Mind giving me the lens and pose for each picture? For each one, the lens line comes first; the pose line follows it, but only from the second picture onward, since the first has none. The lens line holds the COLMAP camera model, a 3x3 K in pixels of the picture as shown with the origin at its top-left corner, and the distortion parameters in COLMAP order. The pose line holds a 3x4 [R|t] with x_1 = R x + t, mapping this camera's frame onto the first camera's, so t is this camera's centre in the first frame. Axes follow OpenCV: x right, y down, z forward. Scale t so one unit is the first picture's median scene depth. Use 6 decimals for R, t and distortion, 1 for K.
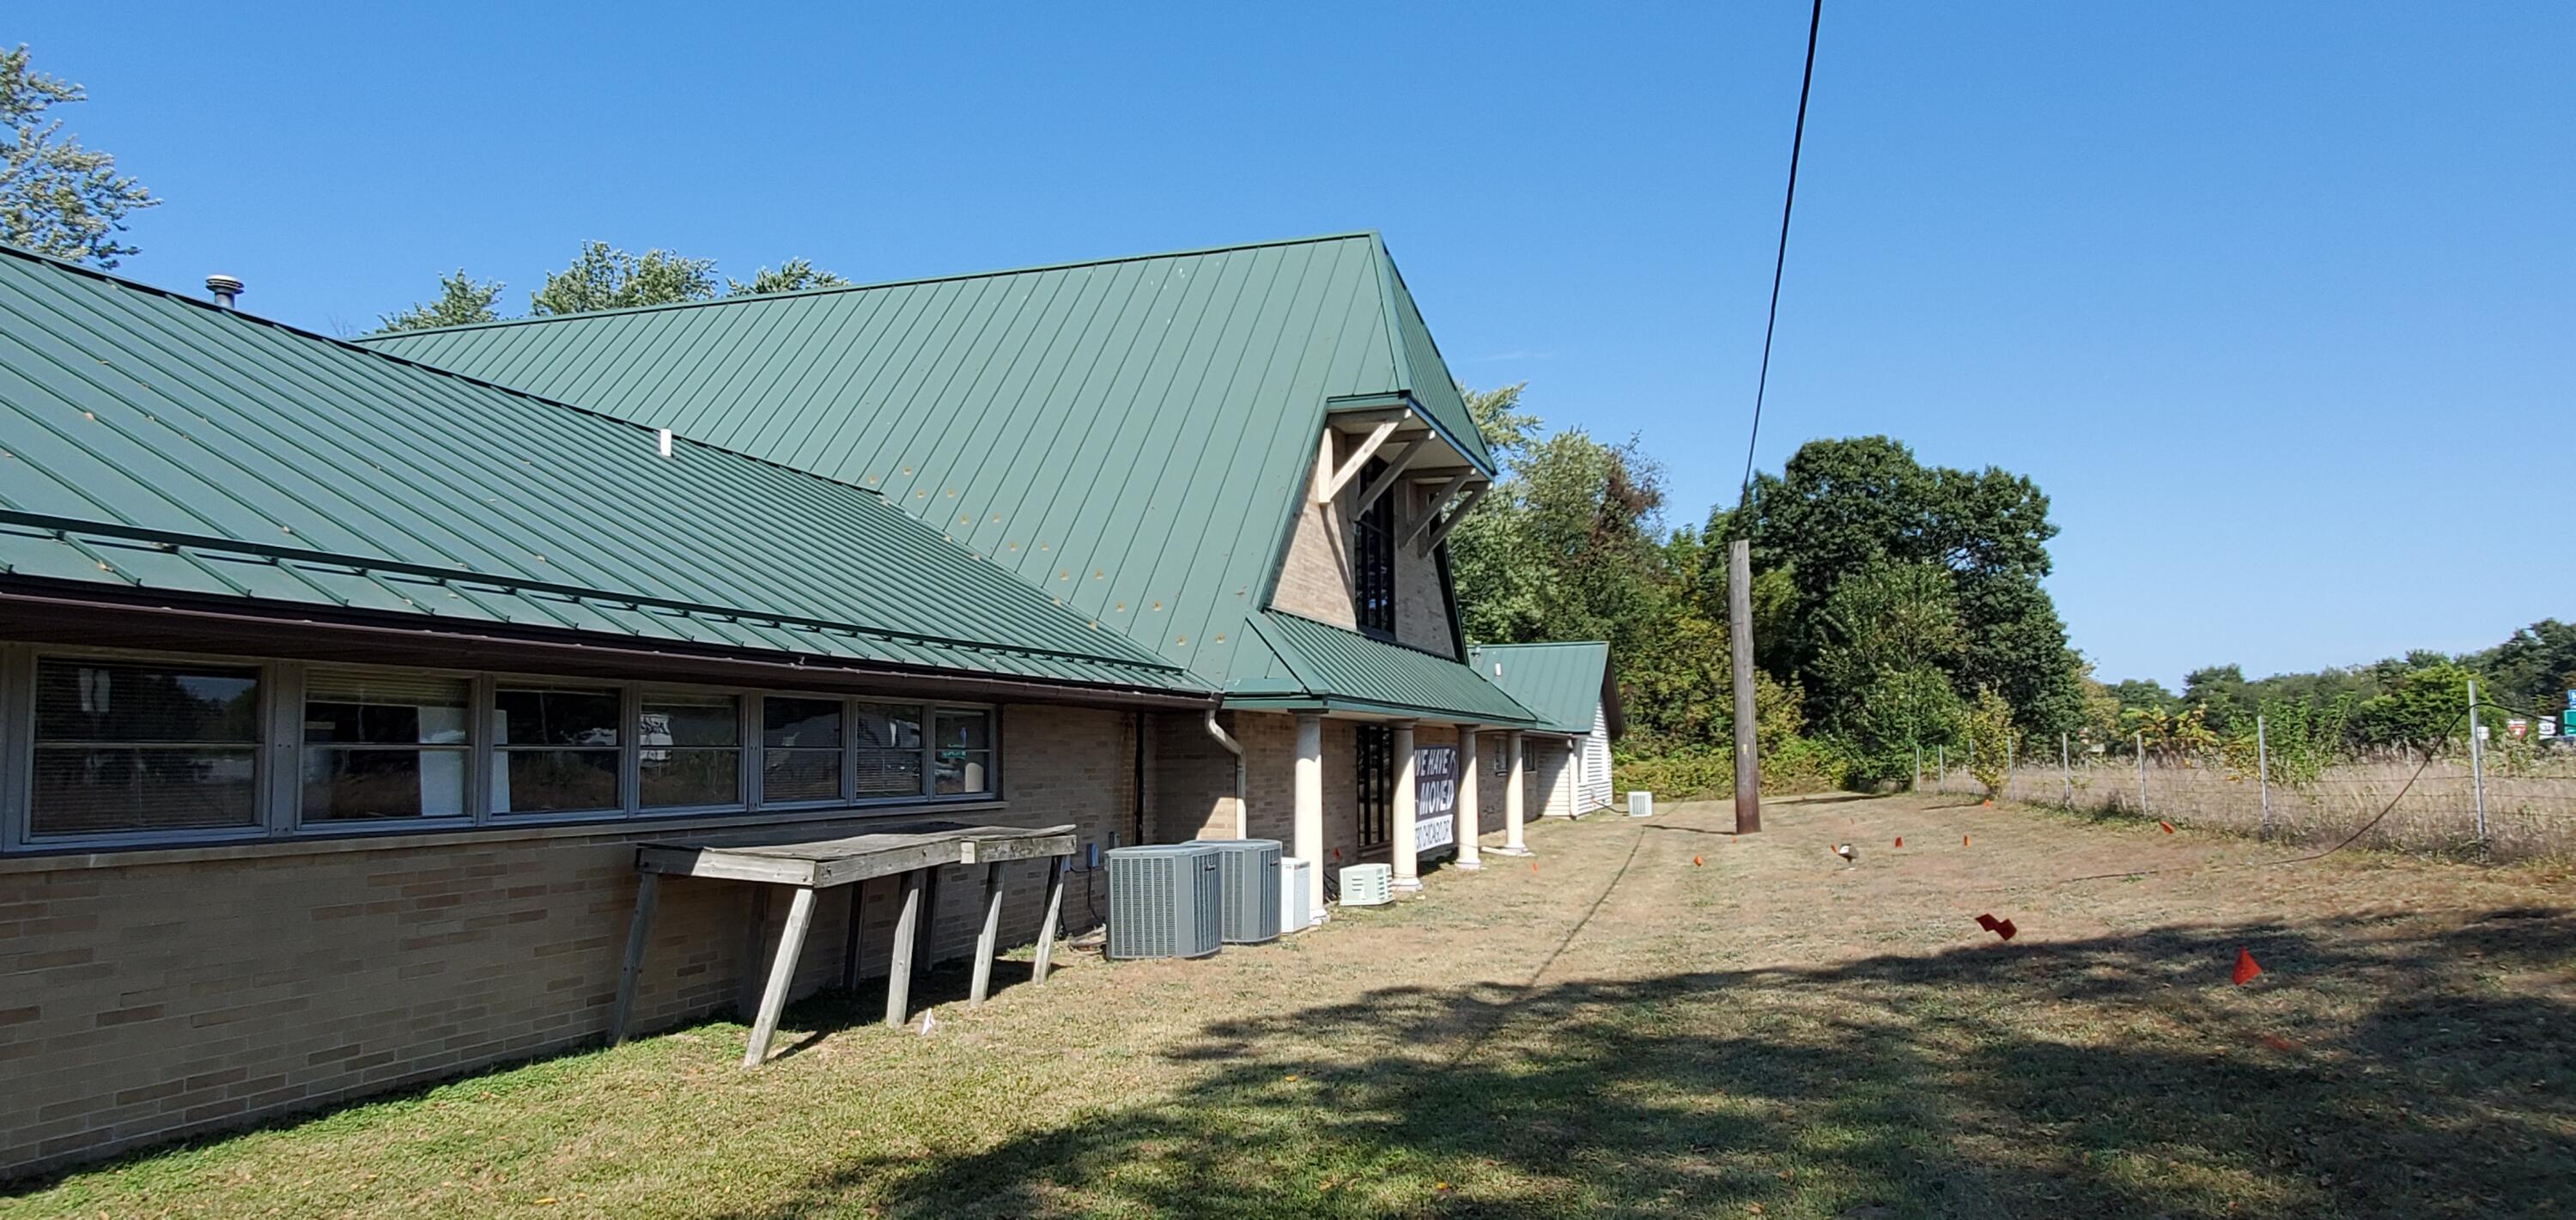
lens RADIAL K [[1360.3, 0, 1288.3], [0, 1360.3, 631.6], [0, 0, 1]] dist [0.005757, 0.000739]
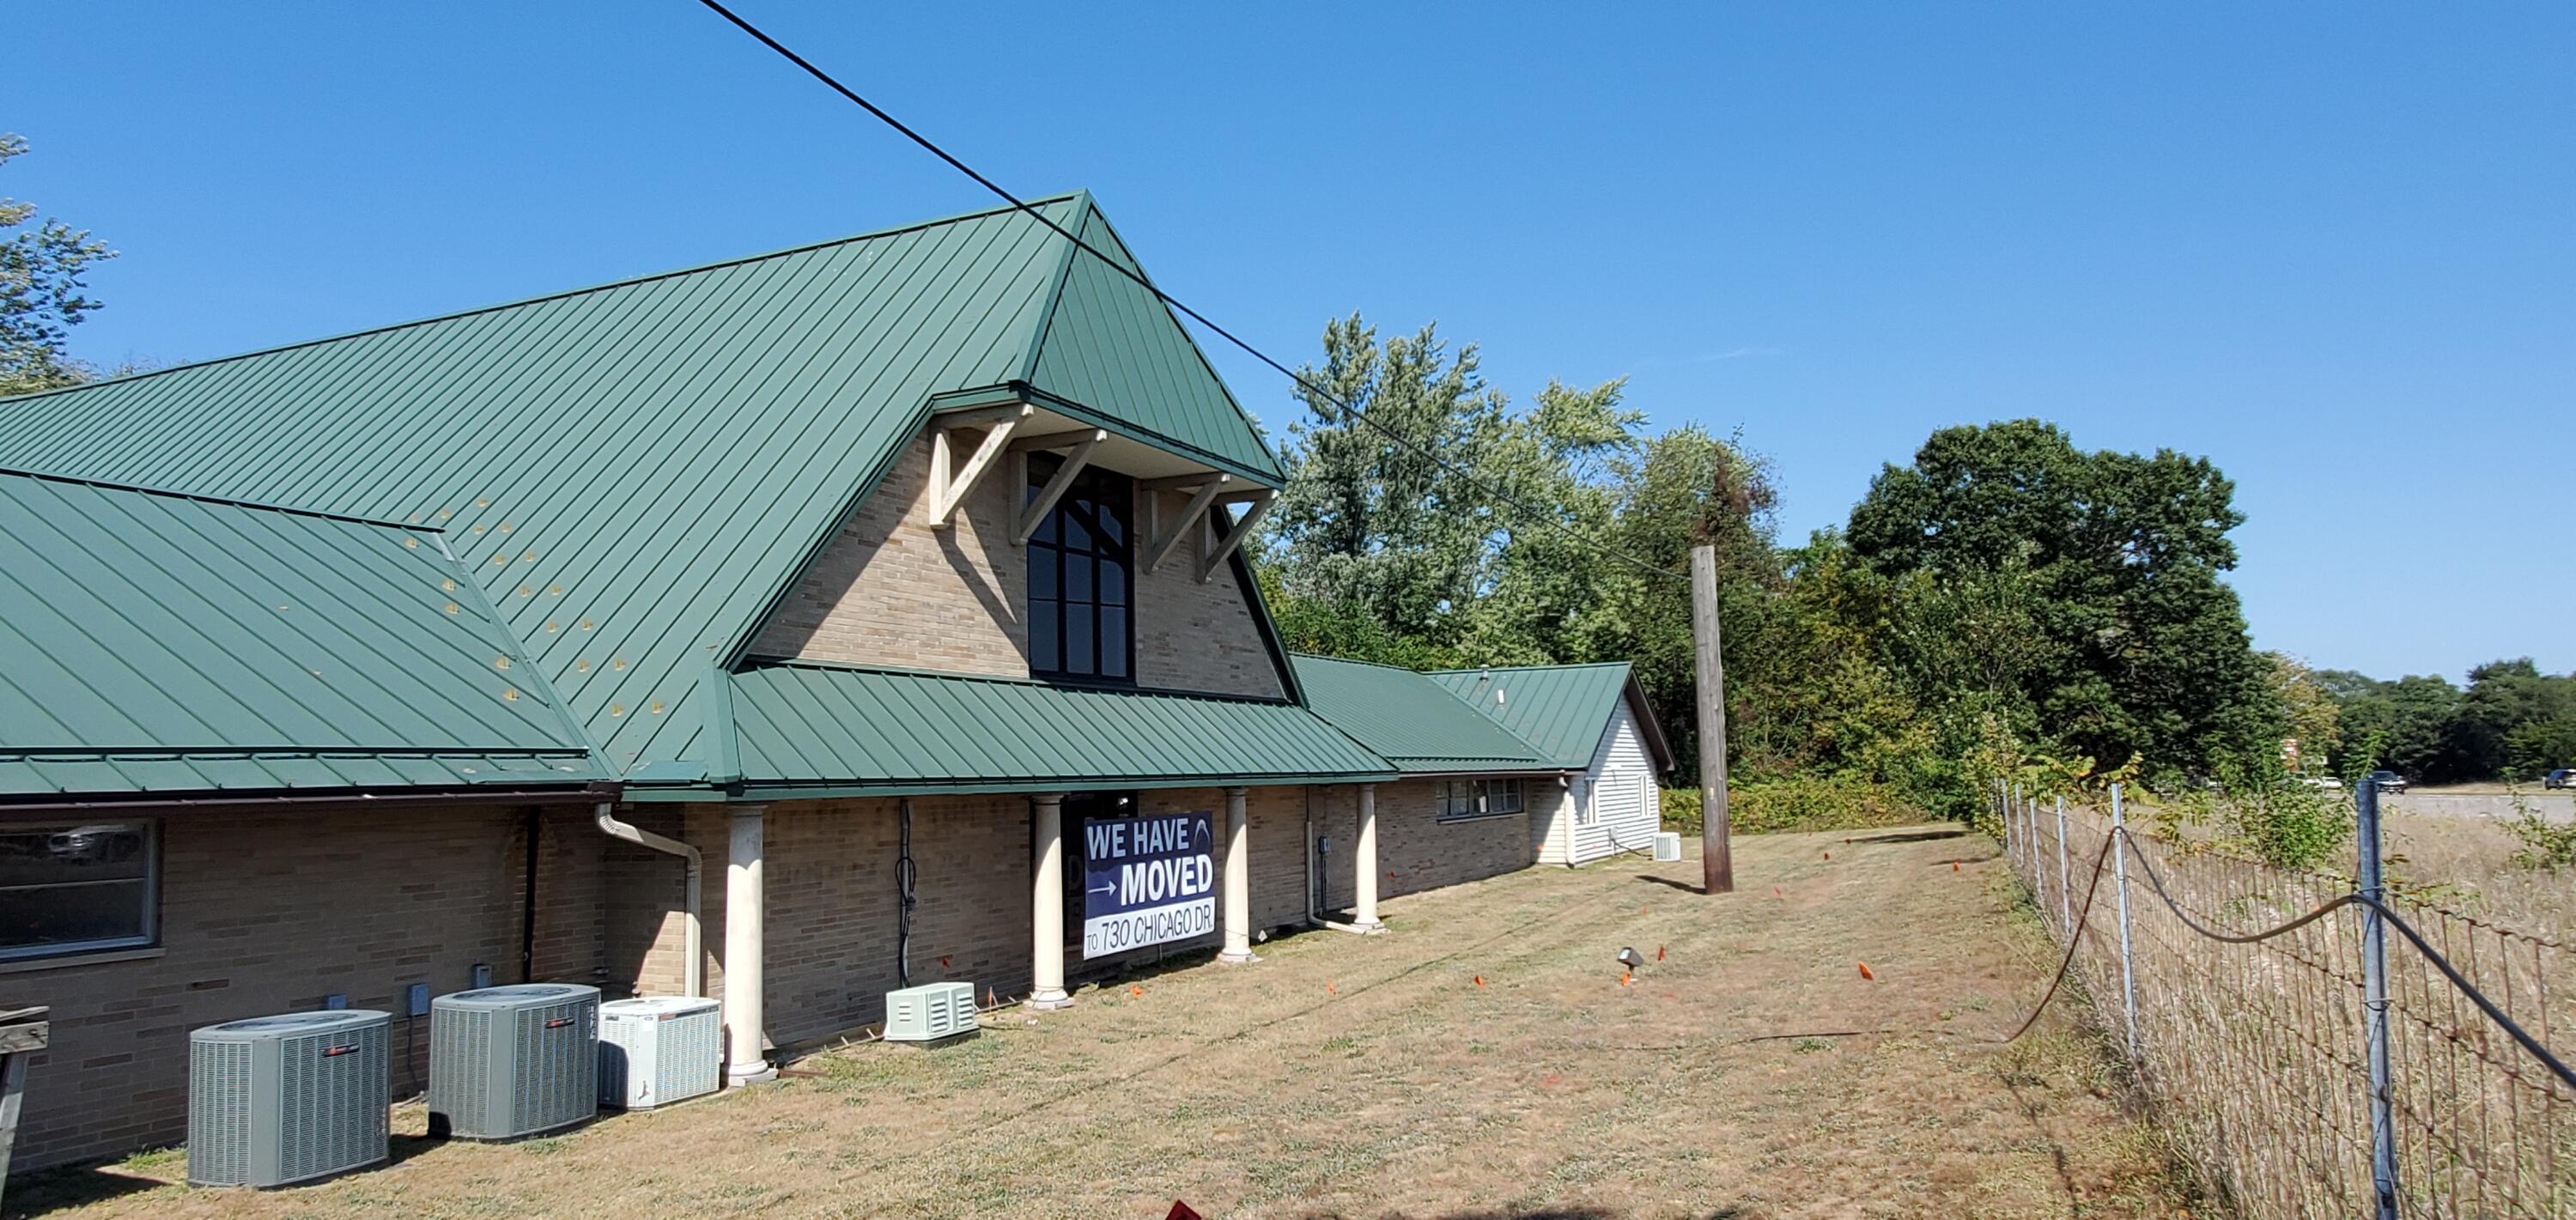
lens RADIAL K [[1358.9, 0, 1371.3], [0, 1358.9, 624.9], [0, 0, 1]] dist [-0.001789, 0.000678]
pose [[0.993439, -0.023408, -0.111938, 0.106520], [0.022013, 0.999664, -0.013680, -0.005376], [0.112221, 0.011126, 0.993621, 0.065871]]
